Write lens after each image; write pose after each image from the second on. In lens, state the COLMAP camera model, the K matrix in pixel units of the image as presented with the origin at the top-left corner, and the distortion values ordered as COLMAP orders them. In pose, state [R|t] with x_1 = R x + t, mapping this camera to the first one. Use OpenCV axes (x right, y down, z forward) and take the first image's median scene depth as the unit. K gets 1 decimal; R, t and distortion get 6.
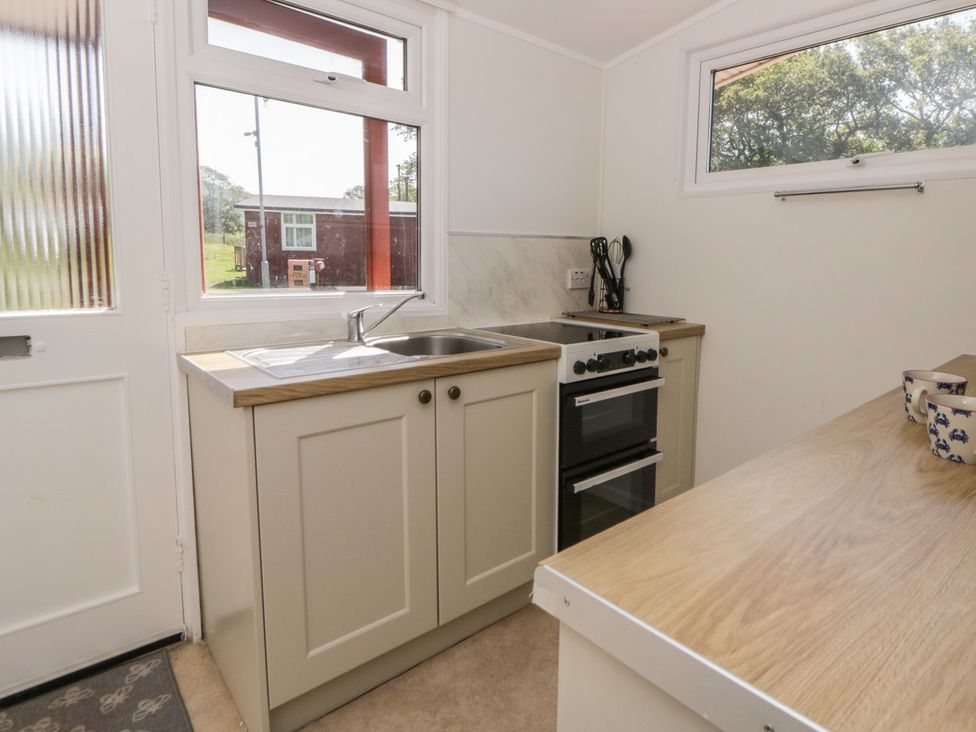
lens RADIAL K [[544.9, 0, 535.4], [0, 544.9, 323.9], [0, 0, 1]] dist [0.003214, -0.012460]
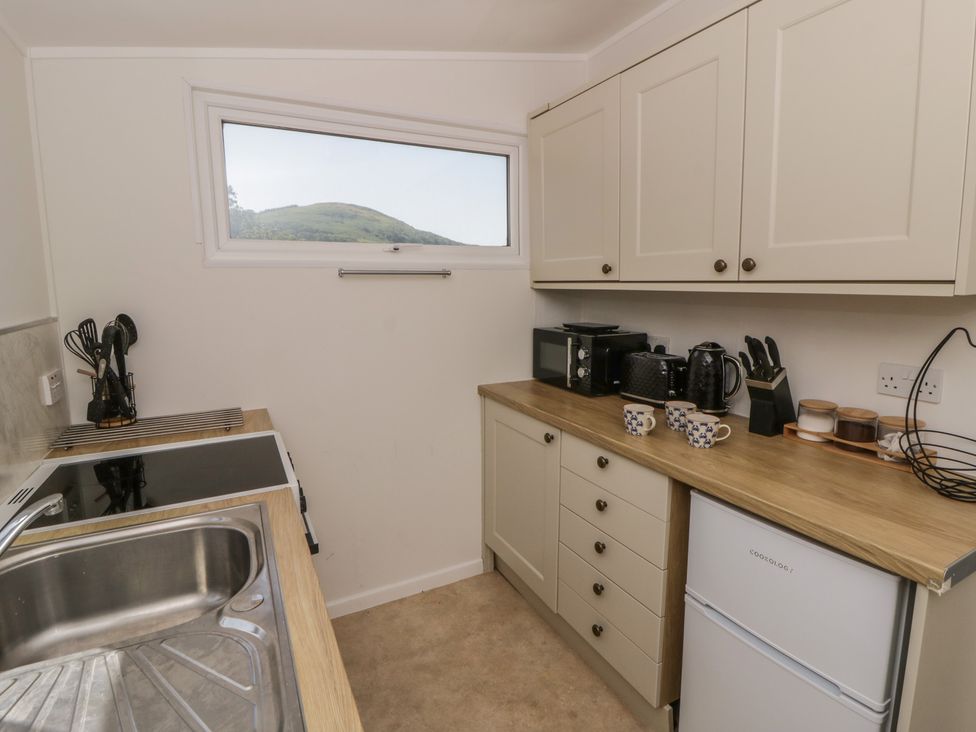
lens RADIAL K [[517.6, 0, 498.9], [0, 517.6, 349.2], [0, 0, 1]] dist [-0.005683, -0.007572]
pose [[0.240187, -0.142526, 0.960207, -0.448025], [0.132381, 0.984731, 0.113052, -0.156387], [-0.961658, 0.099959, 0.255387, 0.448131]]
